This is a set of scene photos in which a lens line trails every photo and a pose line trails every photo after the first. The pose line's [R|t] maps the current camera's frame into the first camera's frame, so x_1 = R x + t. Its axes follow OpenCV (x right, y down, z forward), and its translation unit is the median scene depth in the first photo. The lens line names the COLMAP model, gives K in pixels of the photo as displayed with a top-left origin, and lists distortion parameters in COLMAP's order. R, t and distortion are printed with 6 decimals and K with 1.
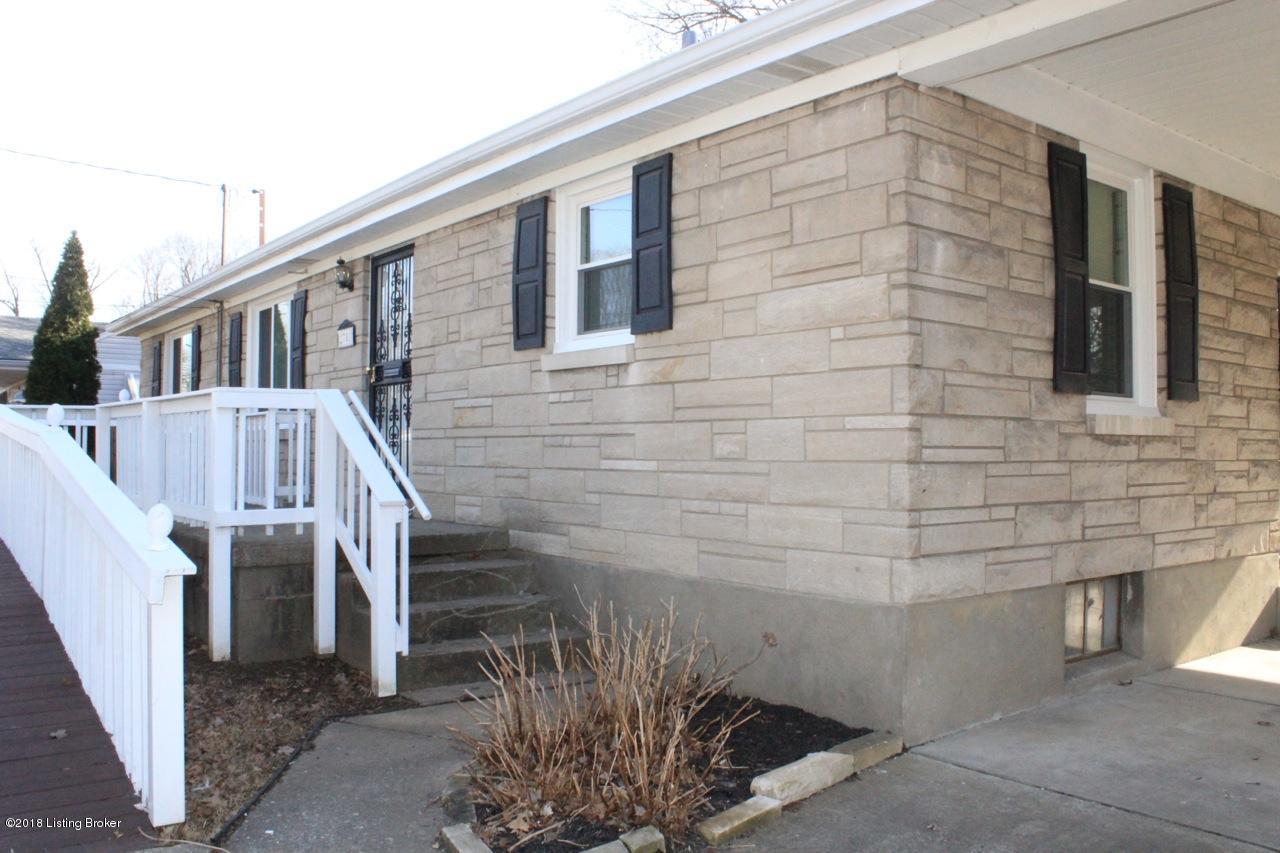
lens RADIAL K [[1032.7, 0, 642.8], [0, 1032.7, 420.6], [0, 0, 1]] dist [-0.177899, 0.141146]
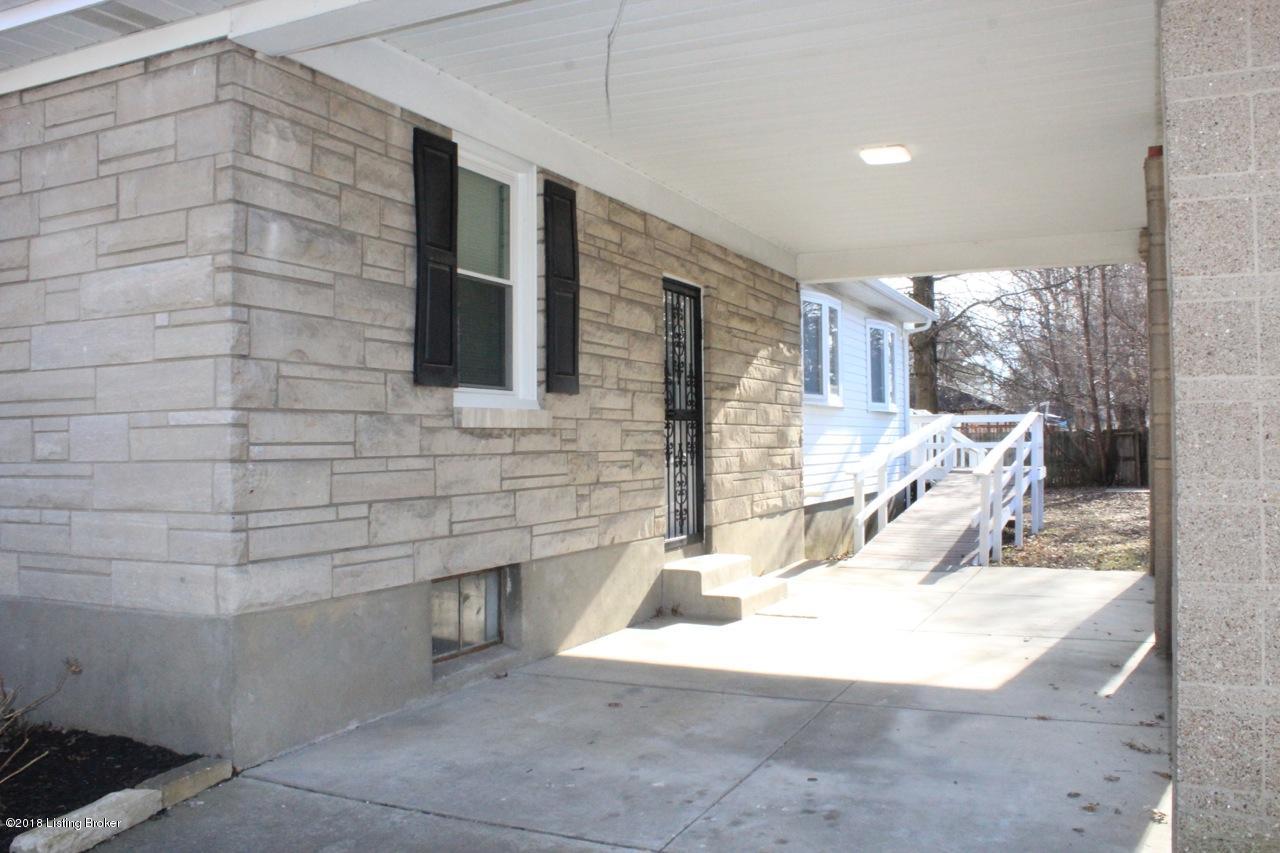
lens RADIAL K [[1032.7, 0, 642.8], [0, 1032.7, 420.6], [0, 0, 1]] dist [-0.177899, 0.141146]
pose [[0.889096, -0.009273, 0.457627, 0.155541], [0.006067, 0.999946, 0.008474, -0.000876], [-0.457680, -0.004758, 0.889104, 0.021931]]
